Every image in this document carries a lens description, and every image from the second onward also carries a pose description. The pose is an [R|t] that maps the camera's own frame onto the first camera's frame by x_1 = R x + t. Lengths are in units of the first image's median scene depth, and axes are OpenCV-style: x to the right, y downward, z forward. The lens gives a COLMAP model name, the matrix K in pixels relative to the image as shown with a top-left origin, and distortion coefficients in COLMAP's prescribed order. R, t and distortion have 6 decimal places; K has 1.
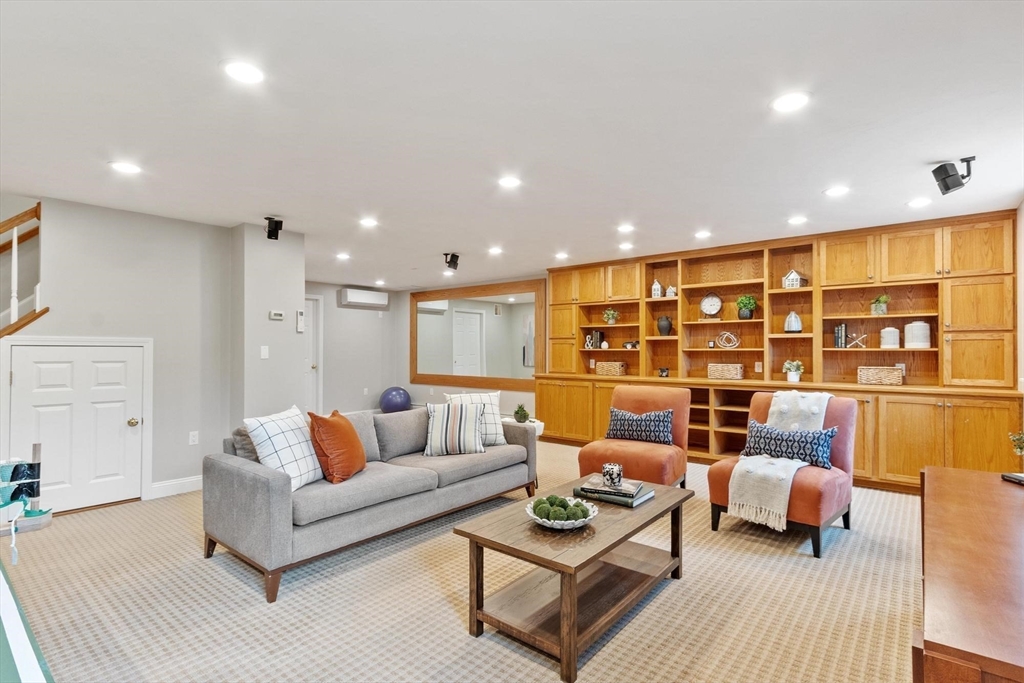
lens RADIAL K [[497.7, 0, 508.7], [0, 497.7, 344.7], [0, 0, 1]] dist [-0.001903, -0.001107]
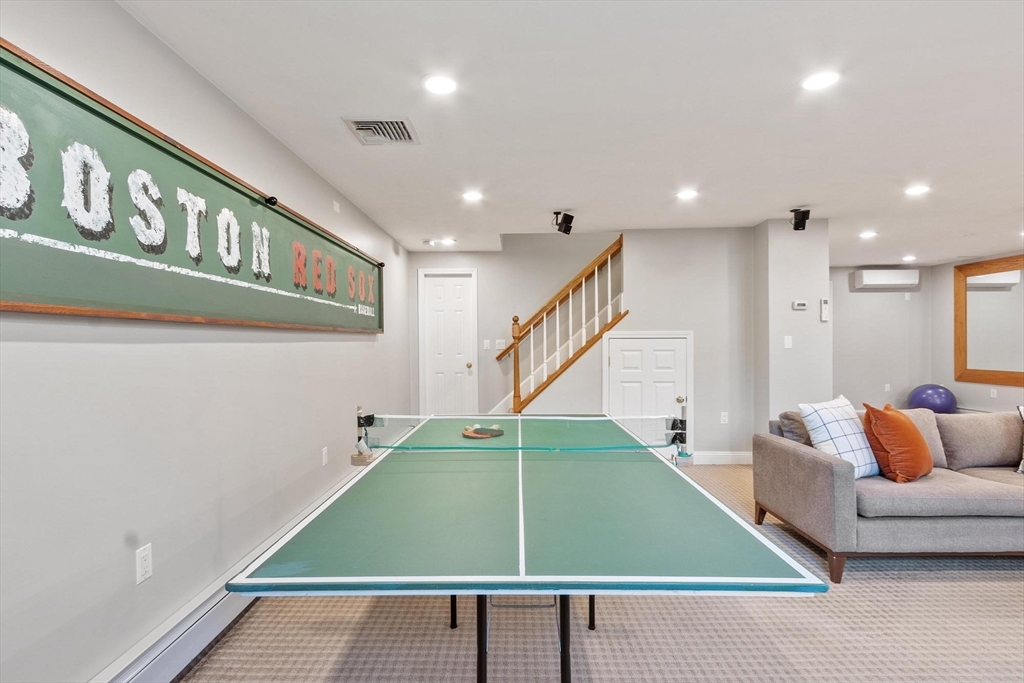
lens RADIAL K [[497.7, 0, 508.7], [0, 497.7, 344.7], [0, 0, 1]] dist [-0.001903, -0.001107]
pose [[0.623716, -0.002271, -0.781647, -0.075827], [0.016838, 0.999803, 0.010531, 0.000240], [0.781469, -0.019730, 0.623632, -0.136750]]
